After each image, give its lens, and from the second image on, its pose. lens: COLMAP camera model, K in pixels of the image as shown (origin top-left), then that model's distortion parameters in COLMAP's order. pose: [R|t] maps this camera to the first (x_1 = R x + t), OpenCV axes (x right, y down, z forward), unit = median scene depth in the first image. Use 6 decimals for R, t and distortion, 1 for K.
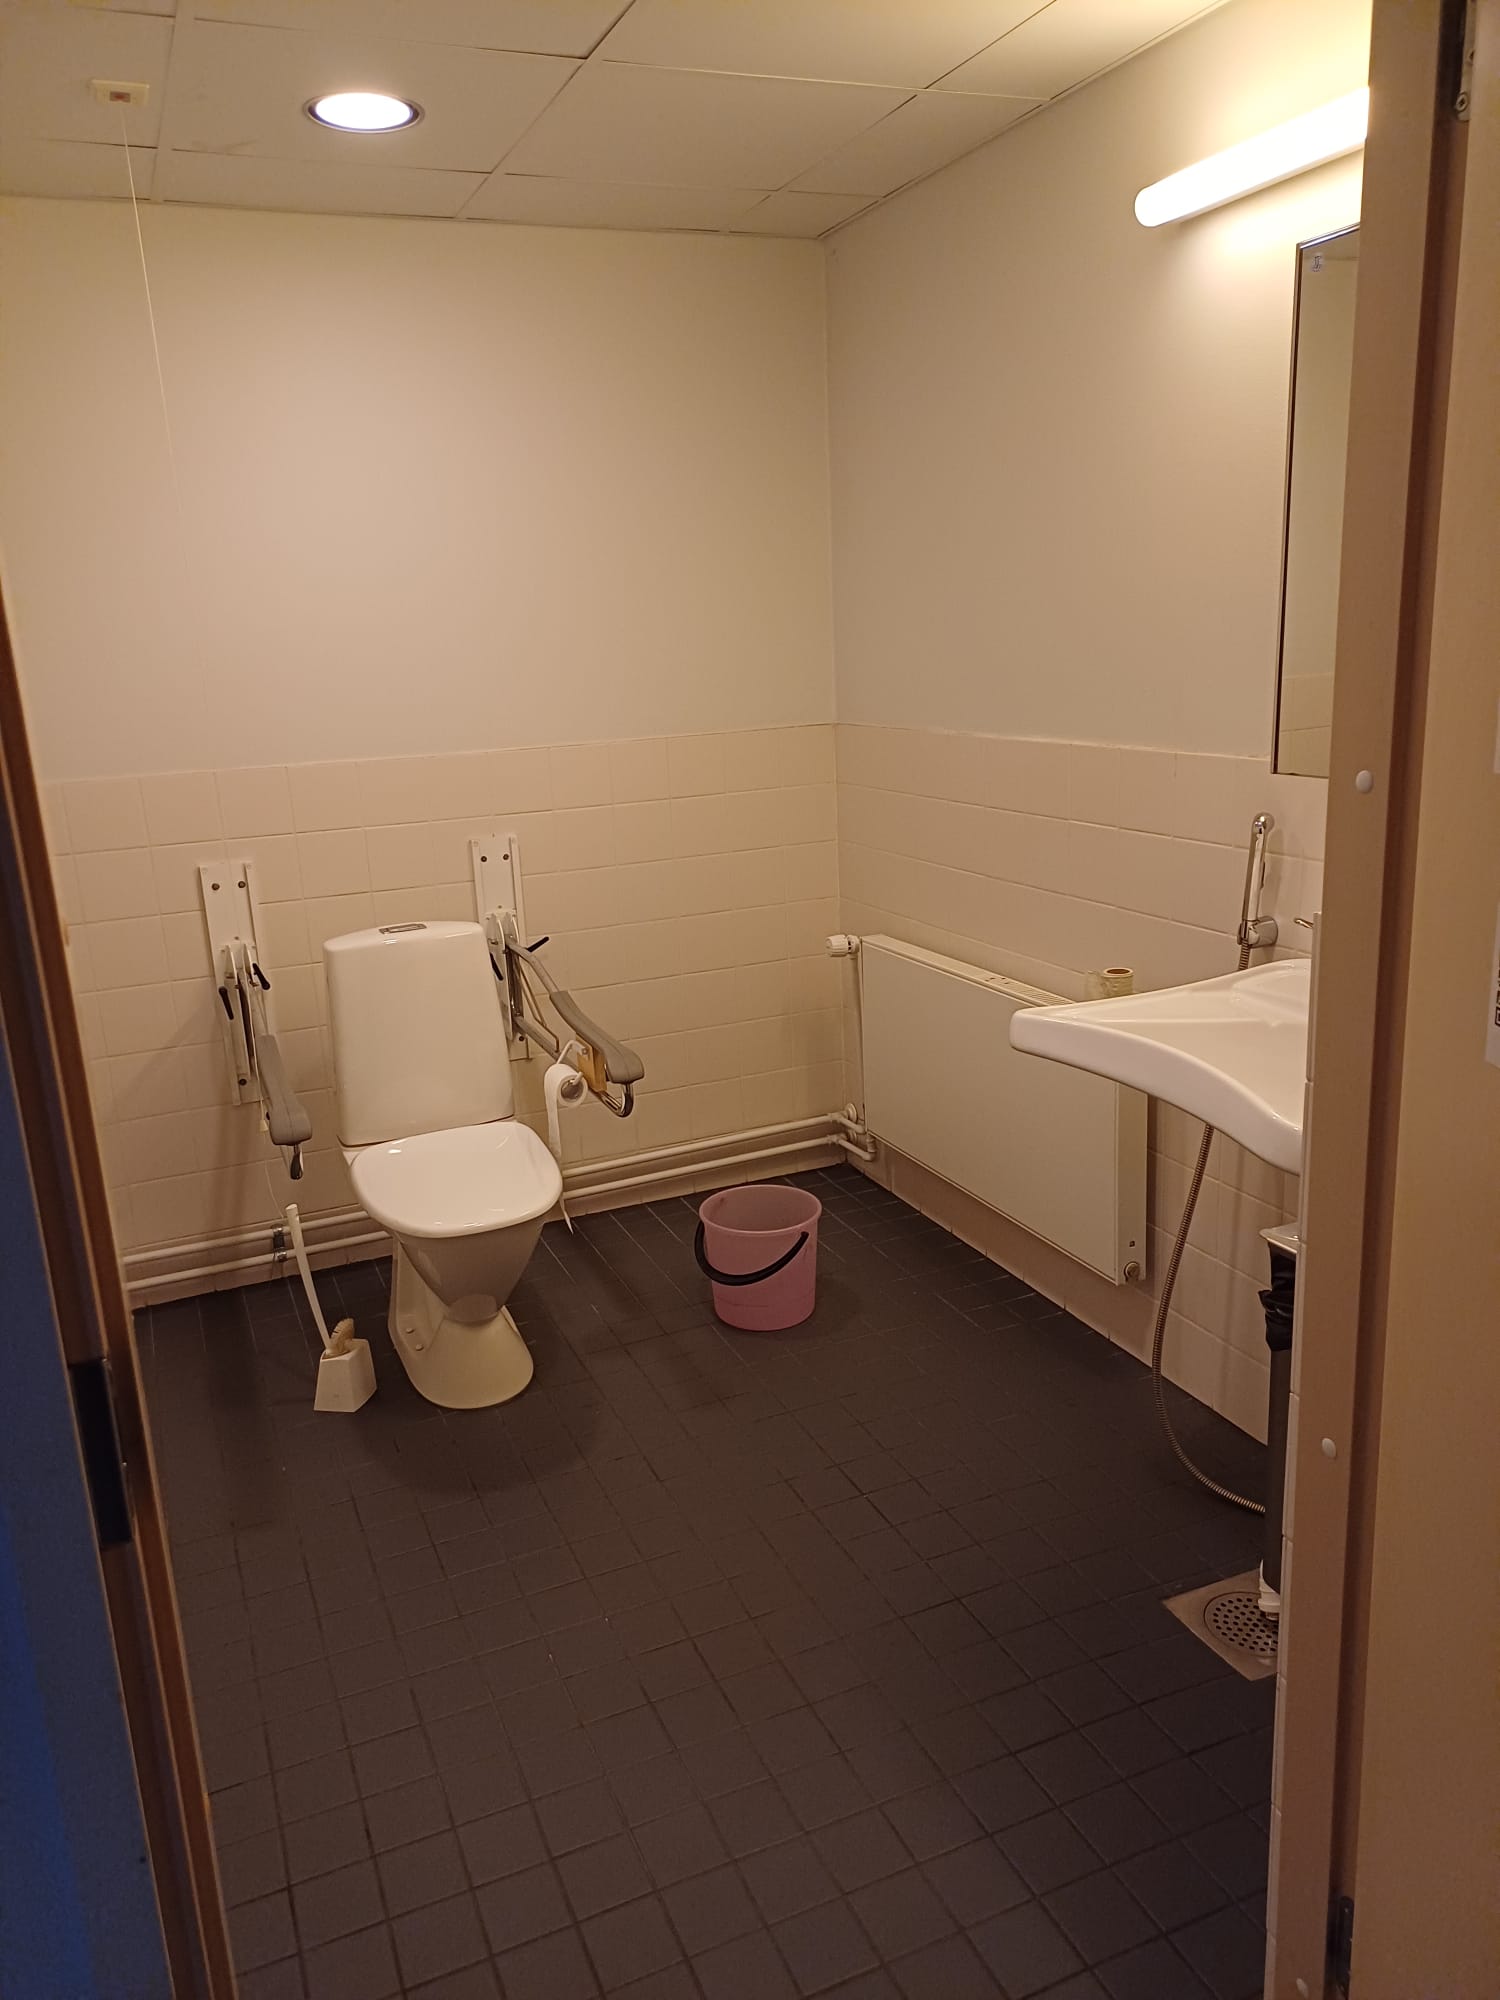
lens RADIAL K [[1500.1, 0, 746.2], [0, 1500.1, 1007.3], [0, 0, 1]] dist [0.057261, -0.012519]
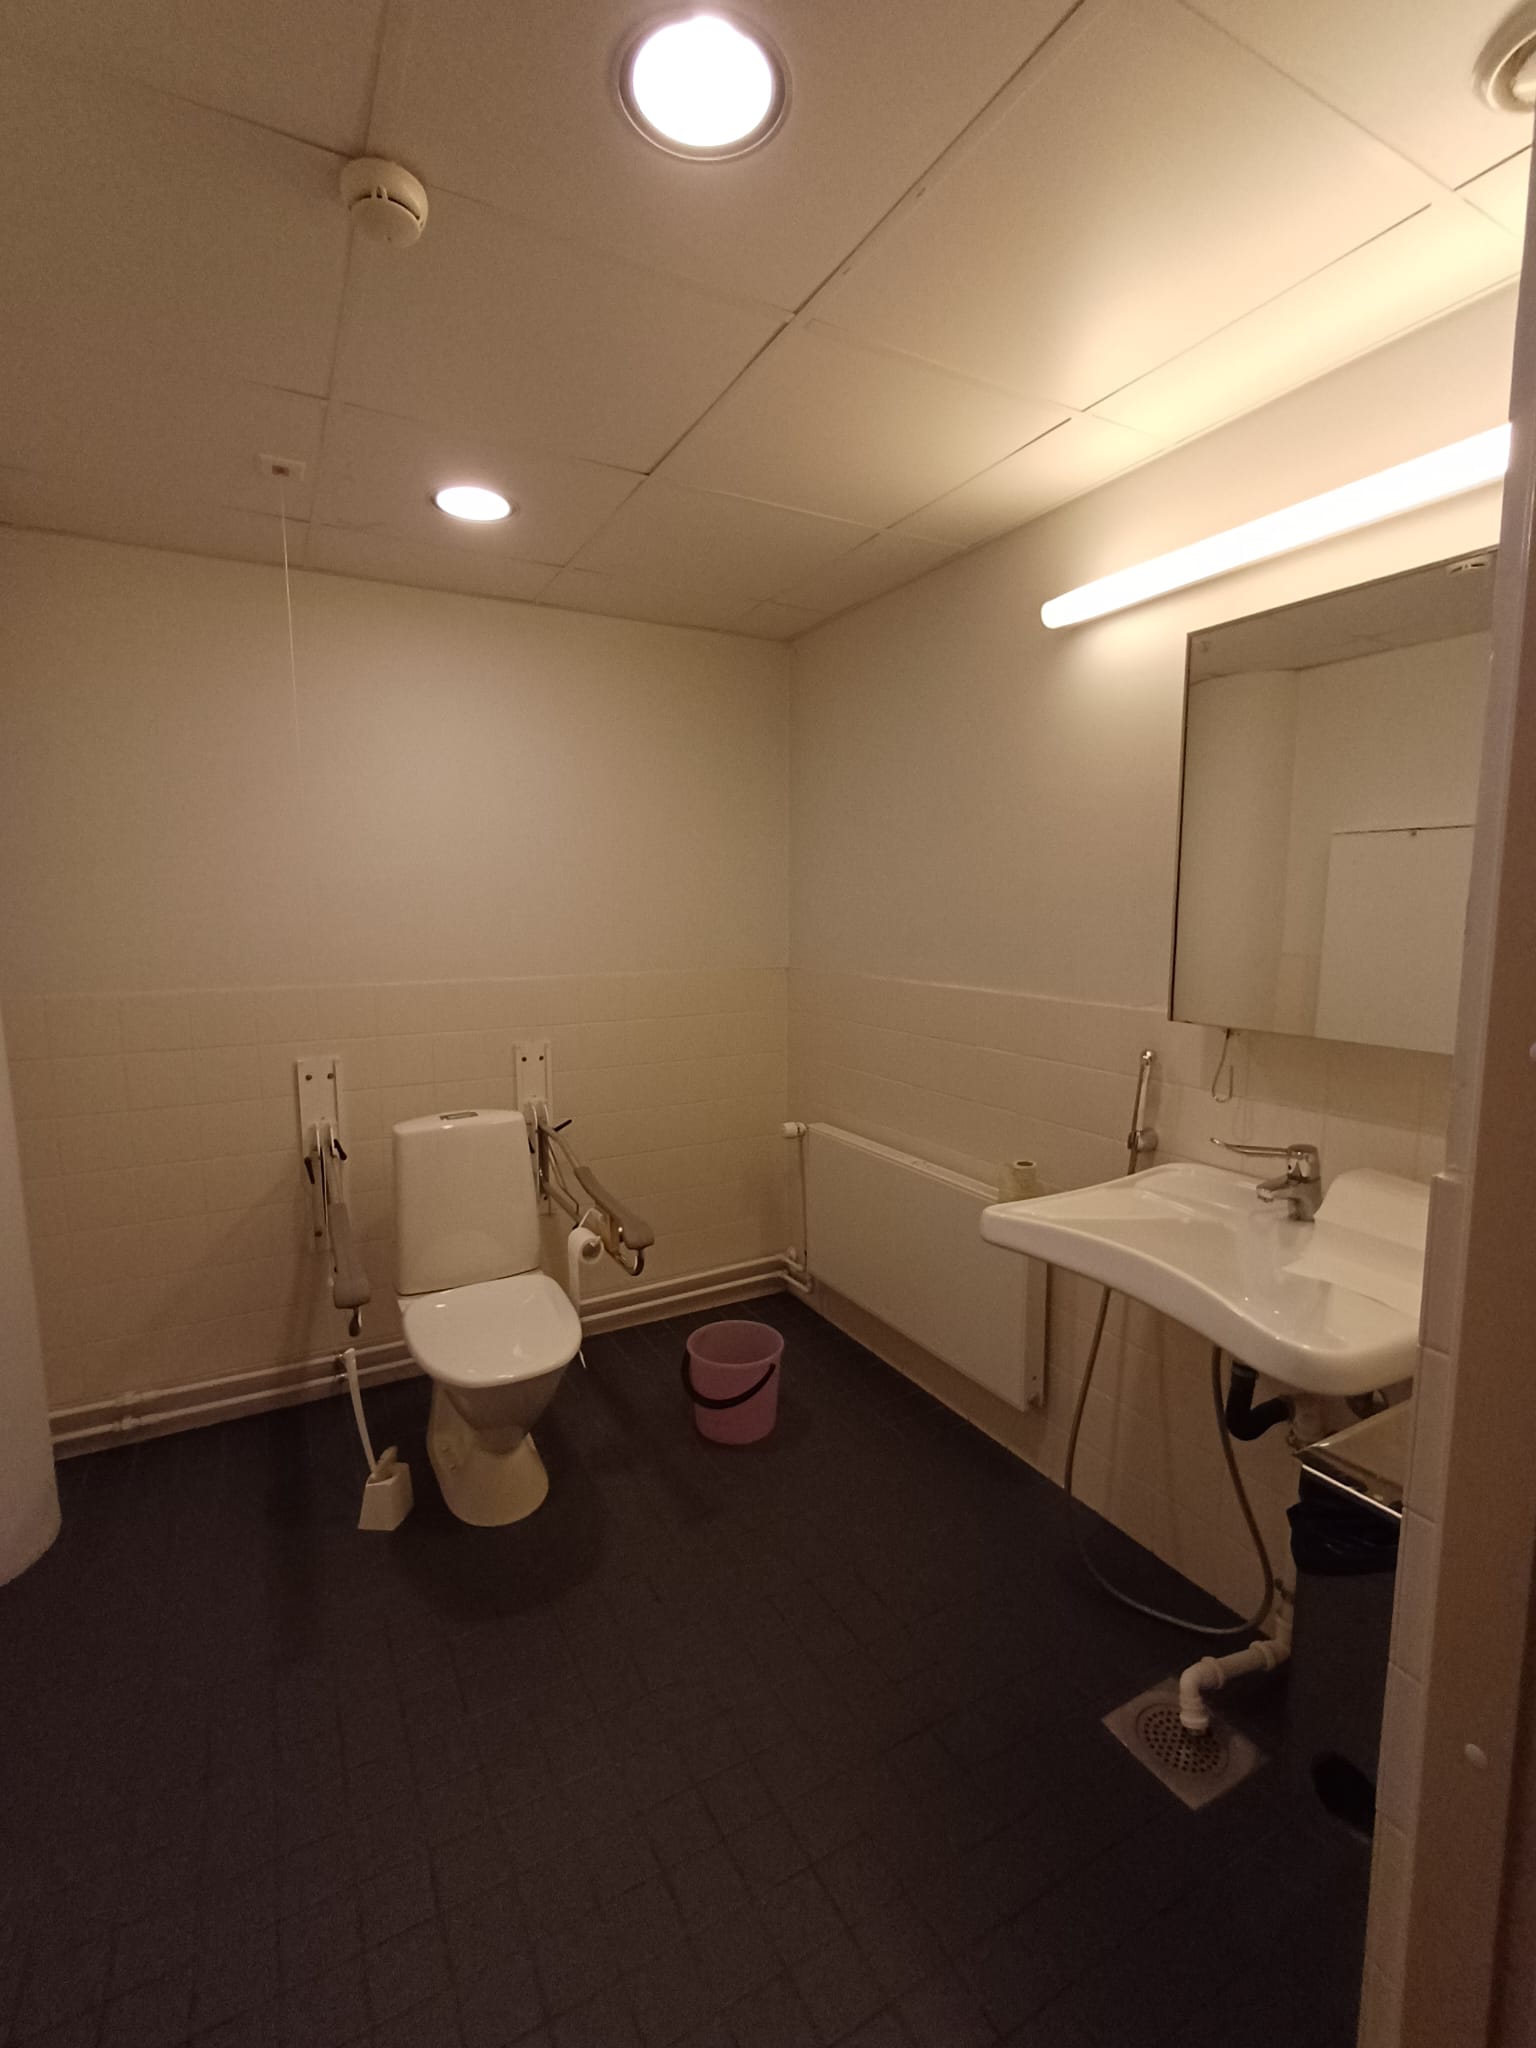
lens RADIAL K [[926.6, 0, 776.0], [0, 926.6, 1022.1], [0, 0, 1]] dist [-0.000326, -0.000200]
pose [[0.993093, 0.031638, 0.112982, -0.056883], [-0.016881, 0.991468, -0.129256, -0.035522], [-0.116108, 0.126456, 0.985154, 0.203949]]
